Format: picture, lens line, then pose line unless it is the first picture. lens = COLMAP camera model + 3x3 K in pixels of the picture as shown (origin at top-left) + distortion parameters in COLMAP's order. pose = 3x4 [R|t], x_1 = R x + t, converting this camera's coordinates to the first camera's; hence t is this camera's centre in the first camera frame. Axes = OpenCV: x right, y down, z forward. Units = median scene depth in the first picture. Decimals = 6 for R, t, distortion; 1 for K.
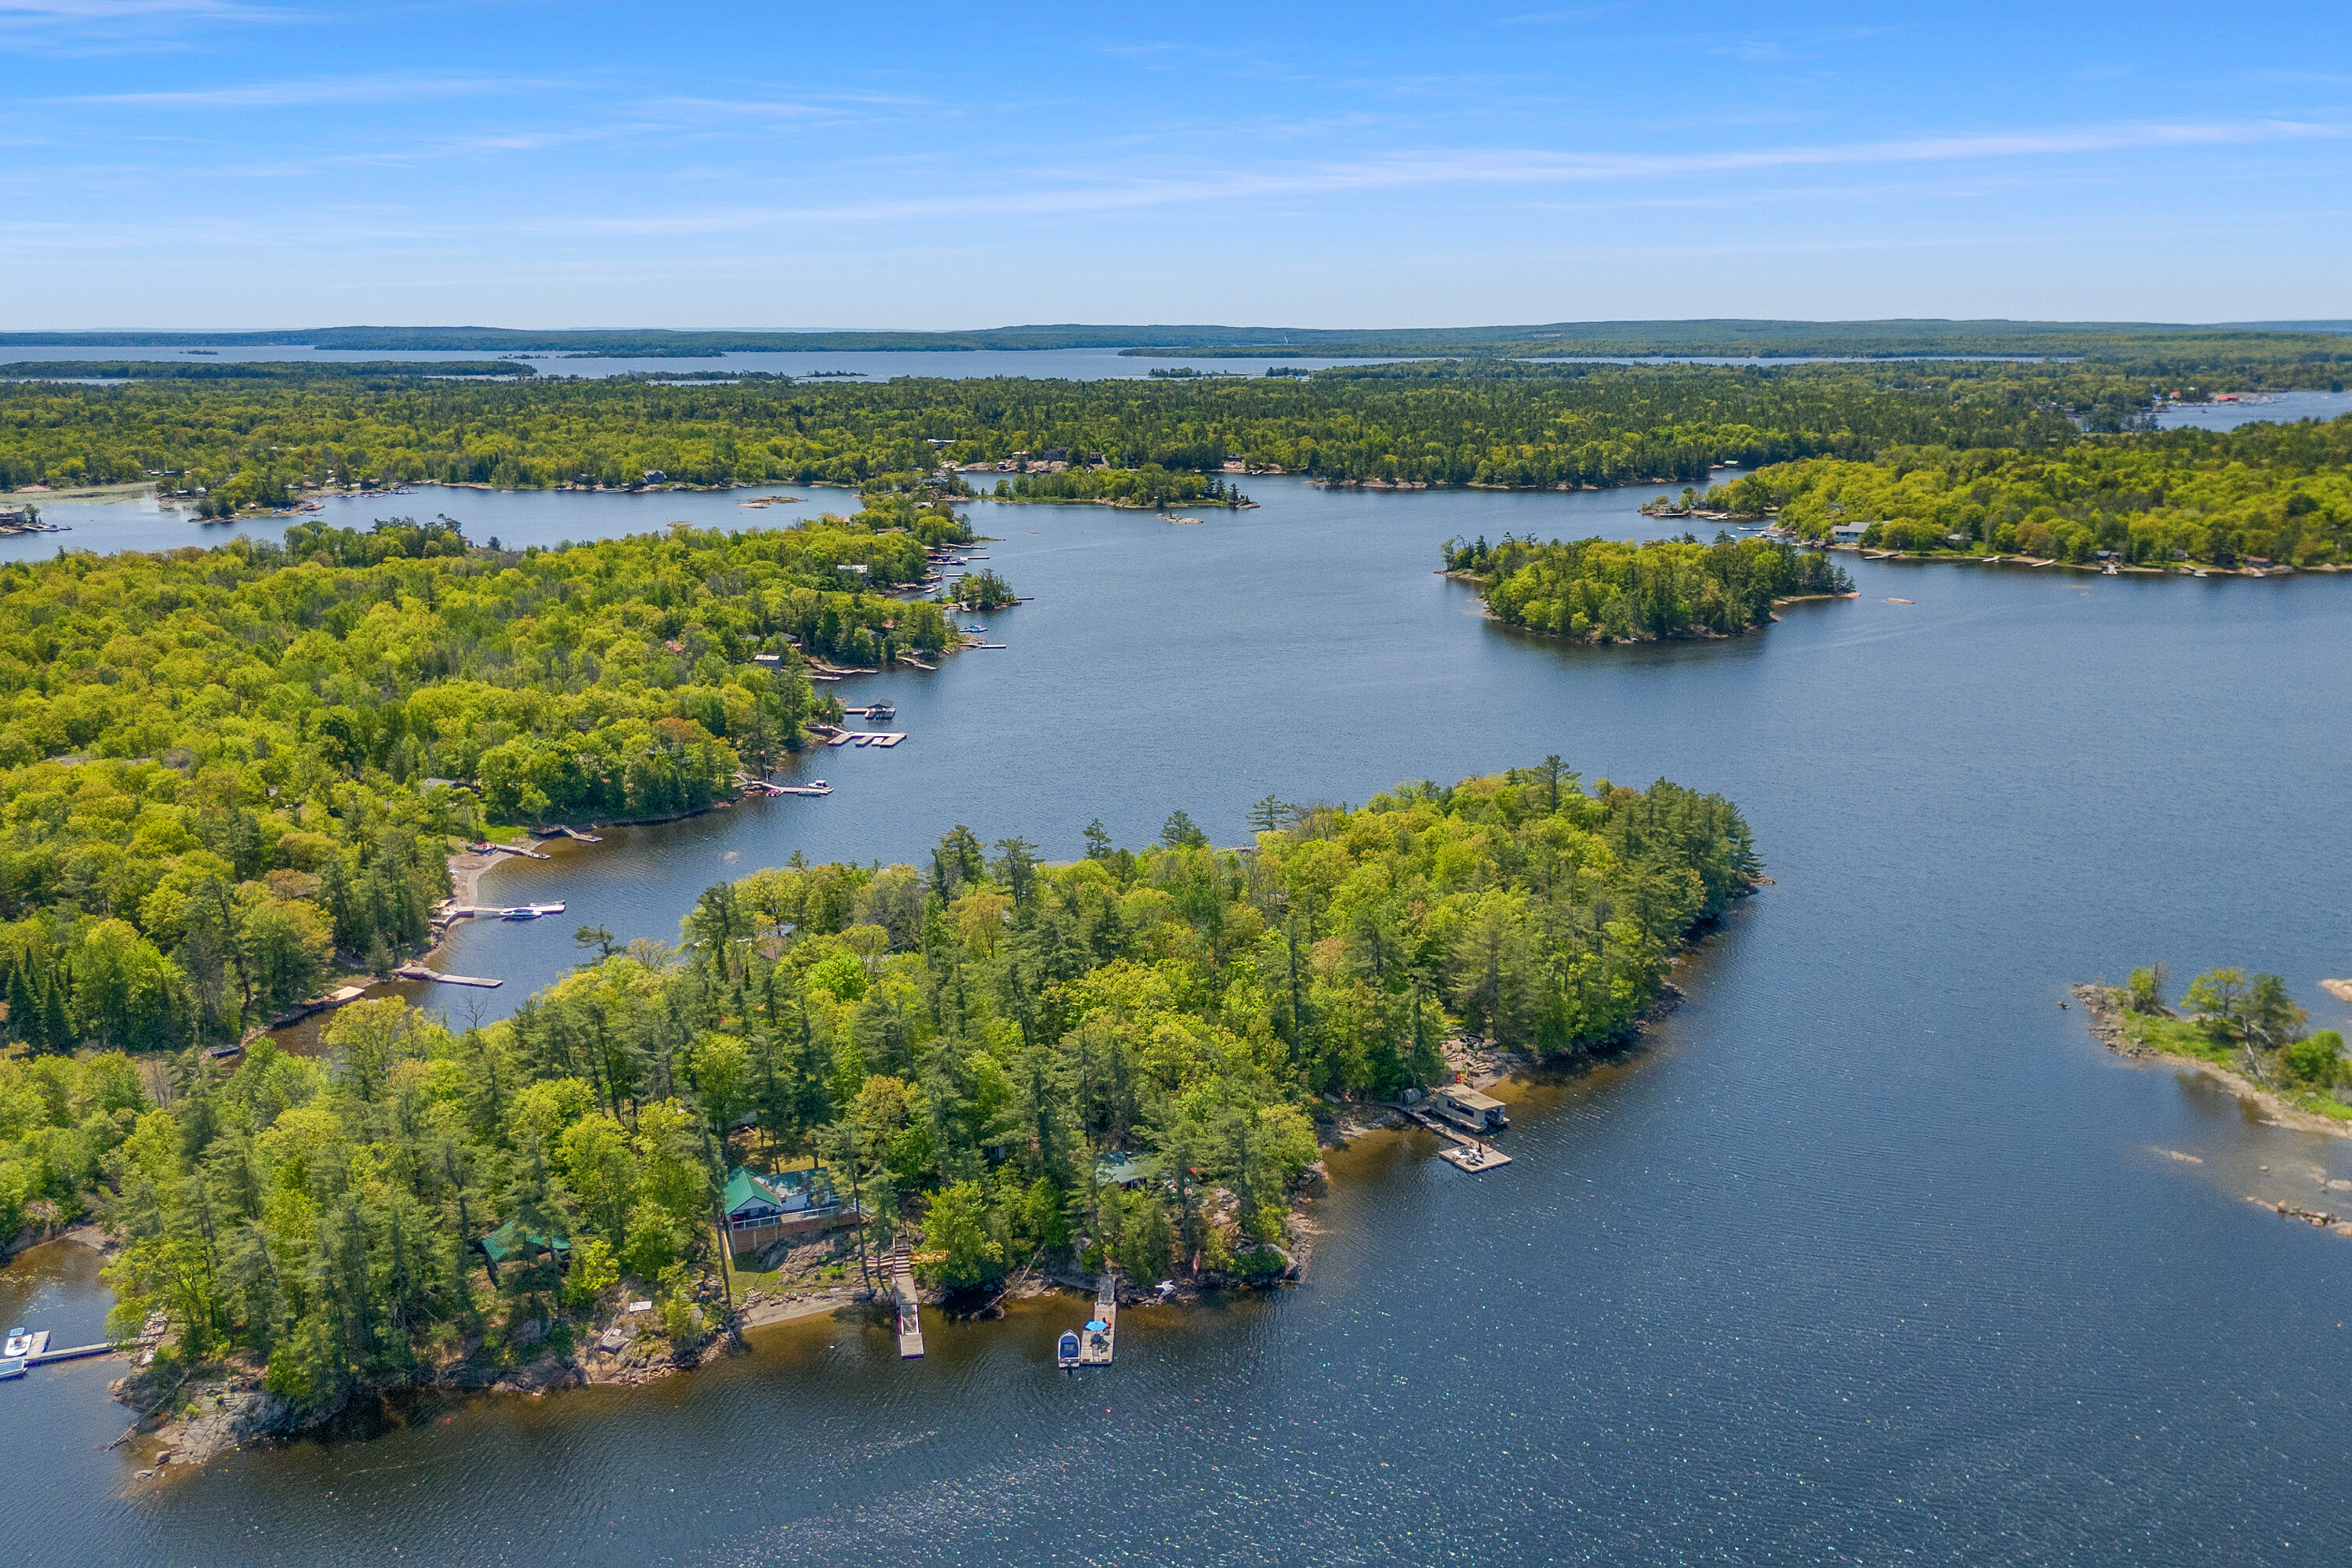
lens RADIAL K [[1977.7, 0, 1176.0], [0, 1977.7, 784.0], [0, 0, 1]] dist [0.036975, -0.005828]
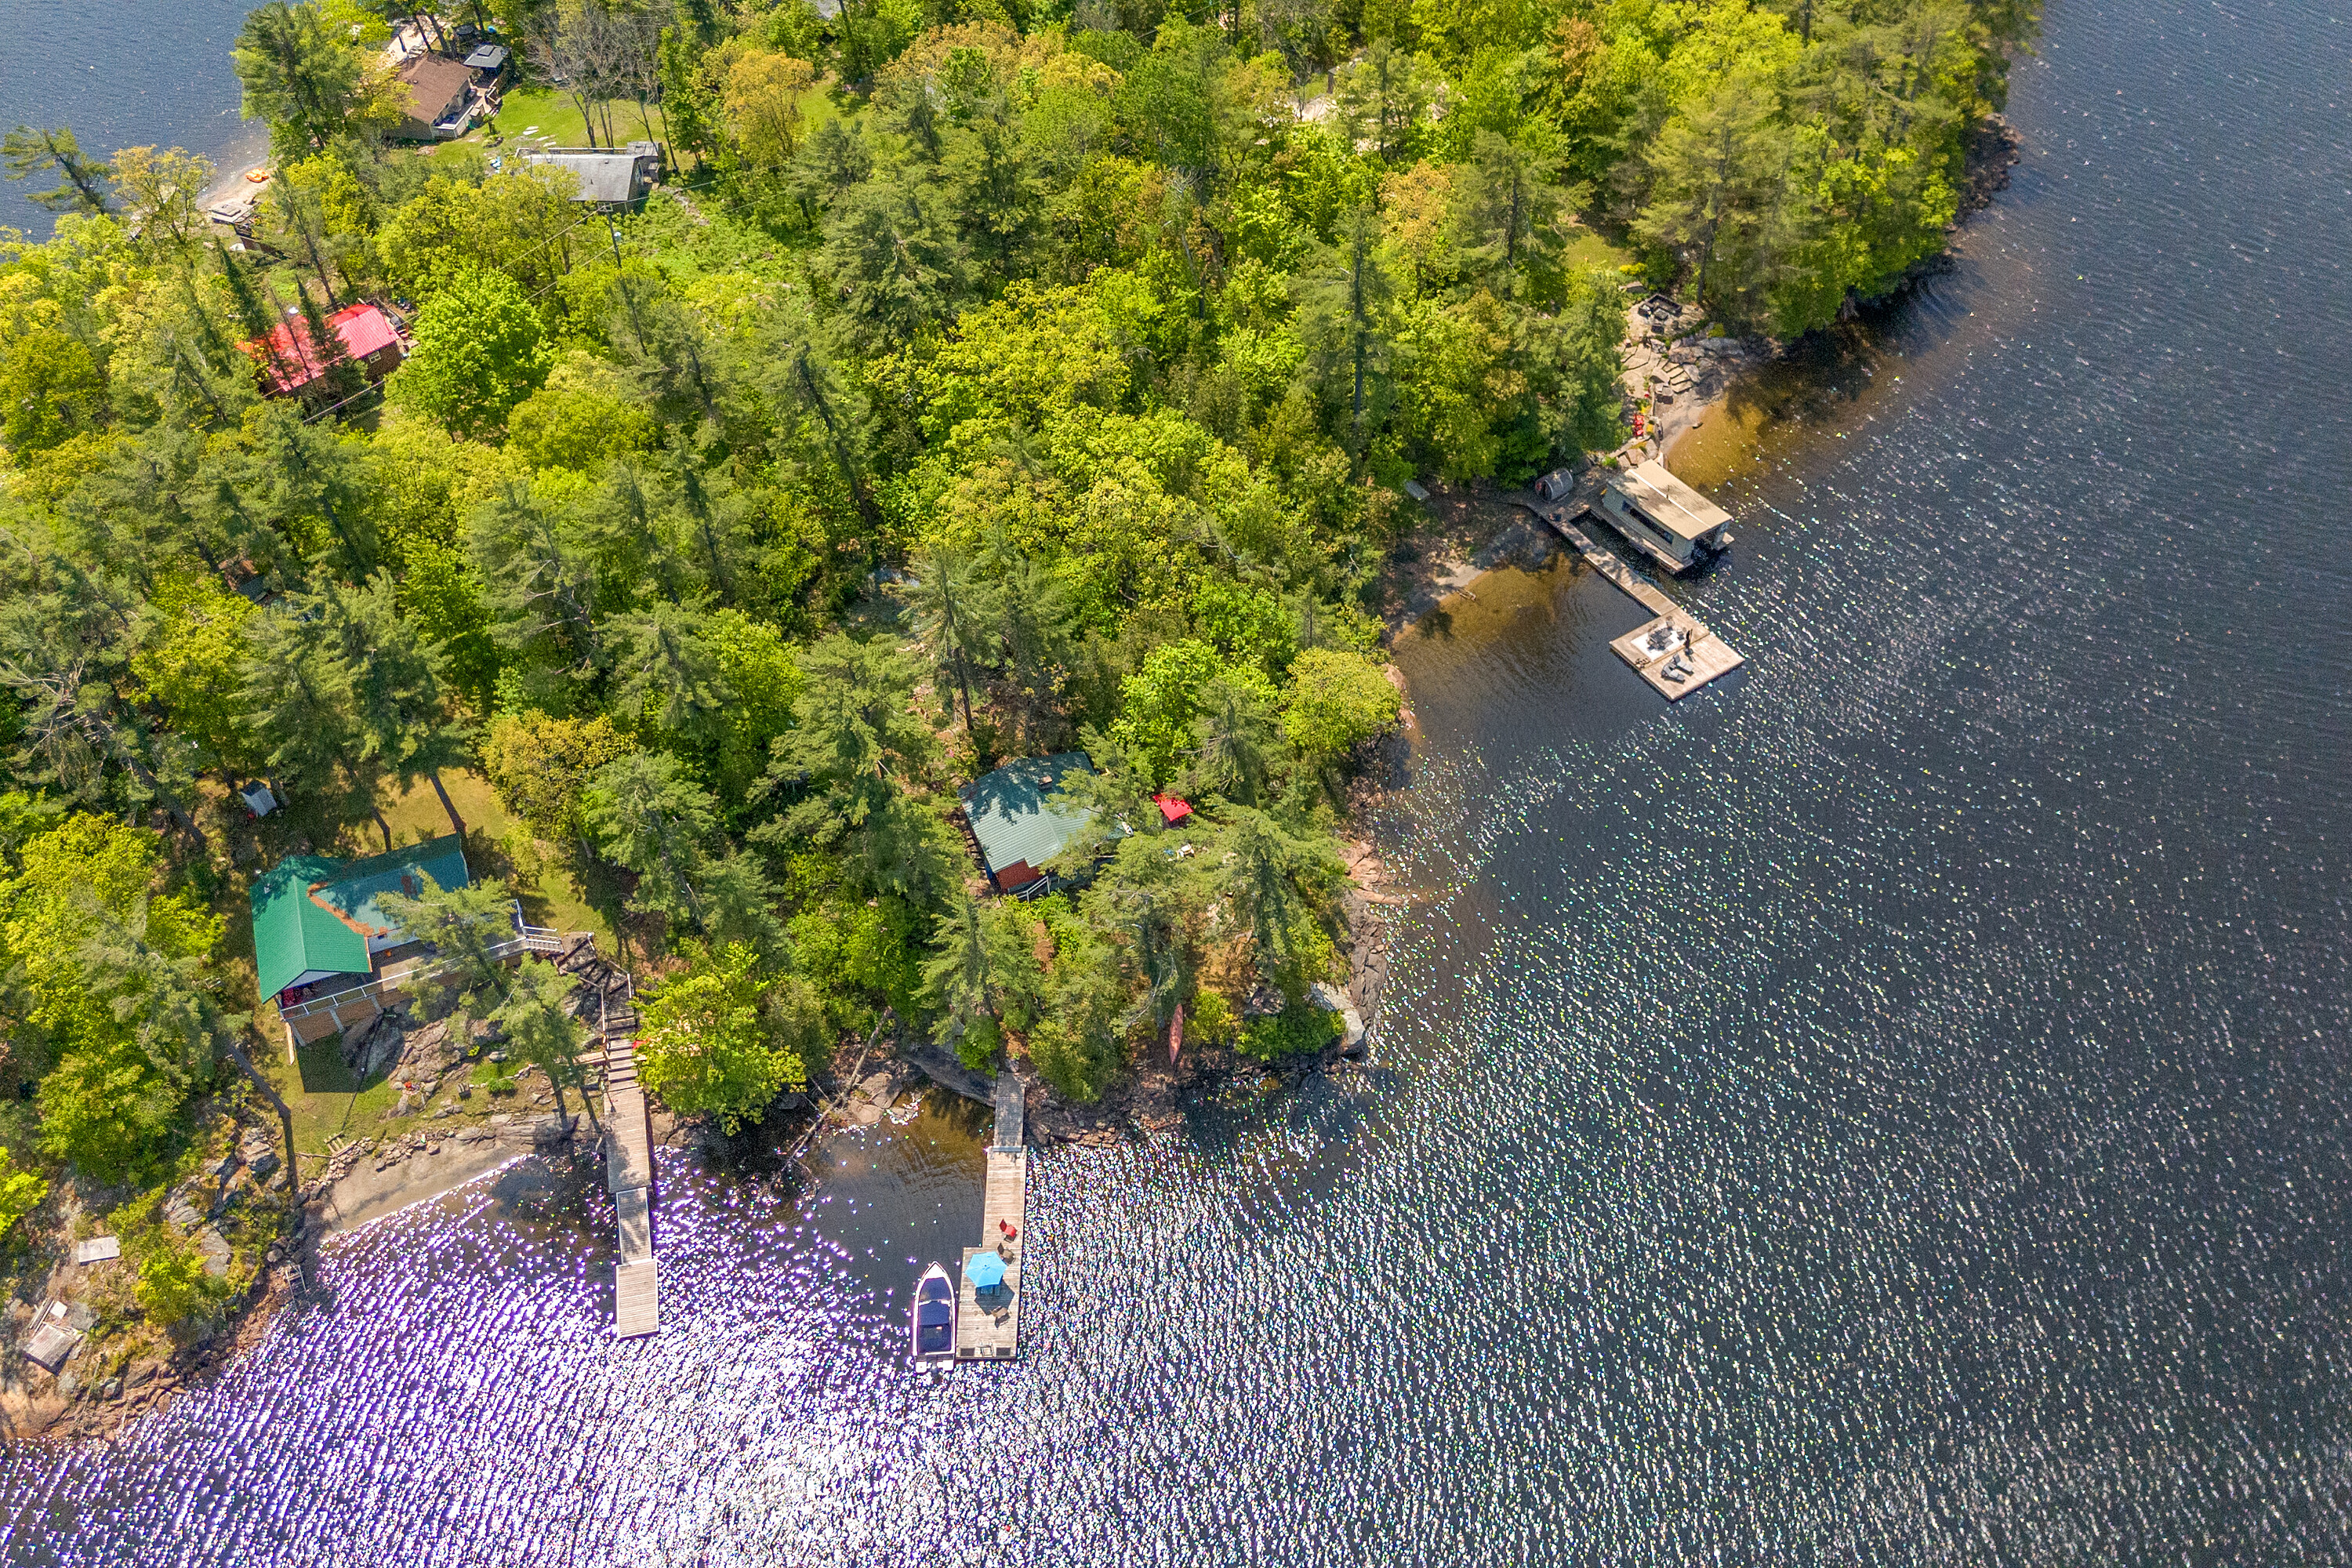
lens RADIAL K [[1977.7, 0, 1176.0], [0, 1977.7, 784.0], [0, 0, 1]] dist [0.036975, -0.005828]
pose [[0.999811, -0.019416, 0.000000, 0.010202], [0.015680, 0.807426, 0.589760, -0.113504], [-0.011451, -0.589649, 0.807579, 0.538180]]
